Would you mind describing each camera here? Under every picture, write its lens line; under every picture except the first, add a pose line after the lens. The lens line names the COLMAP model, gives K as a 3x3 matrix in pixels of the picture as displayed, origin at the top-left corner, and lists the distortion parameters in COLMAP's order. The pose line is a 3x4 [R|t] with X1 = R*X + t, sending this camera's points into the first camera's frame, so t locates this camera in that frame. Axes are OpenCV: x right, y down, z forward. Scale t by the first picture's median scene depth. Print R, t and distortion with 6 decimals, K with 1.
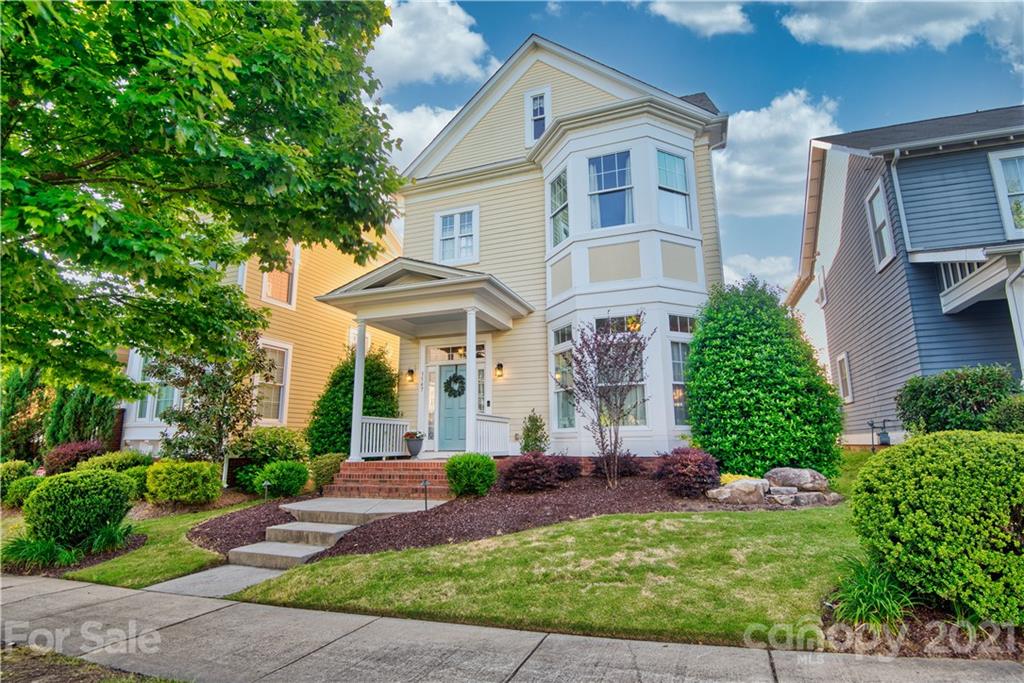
lens RADIAL K [[511.2, 0, 510.5], [0, 511.2, 336.2], [0, 0, 1]] dist [-0.001112, -0.040237]
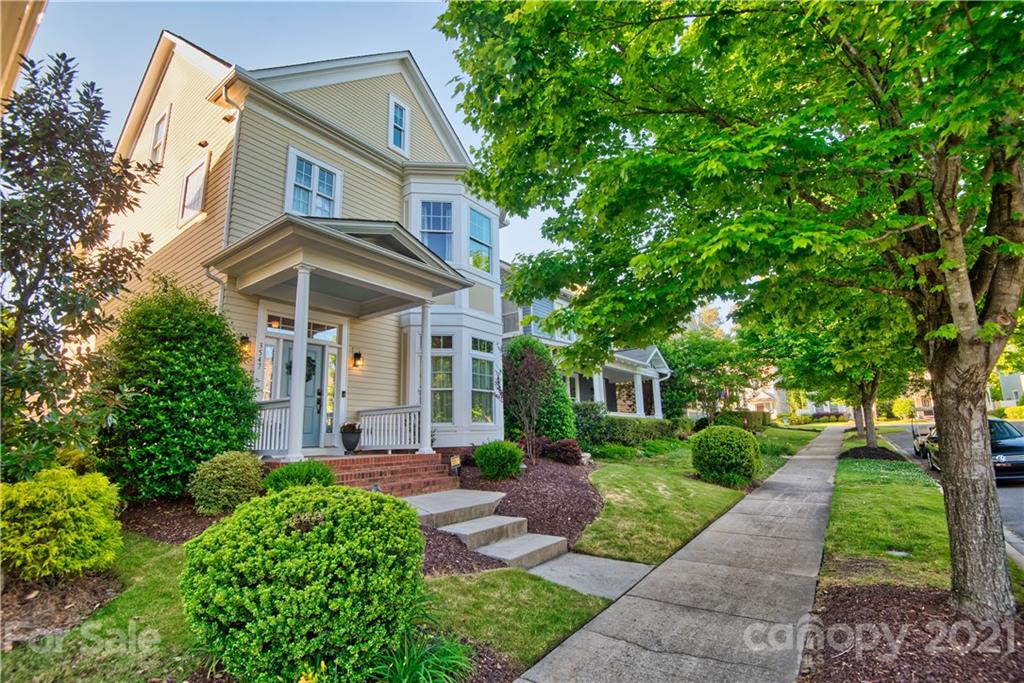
lens RADIAL K [[492.5, 0, 509.4], [0, 492.5, 324.7], [0, 0, 1]] dist [-0.000667, -0.035065]
pose [[0.251114, 0.218344, 0.943010, -0.818752], [-0.170405, 0.968983, -0.178981, 0.118914], [-0.952840, -0.115749, 0.280532, 0.489680]]
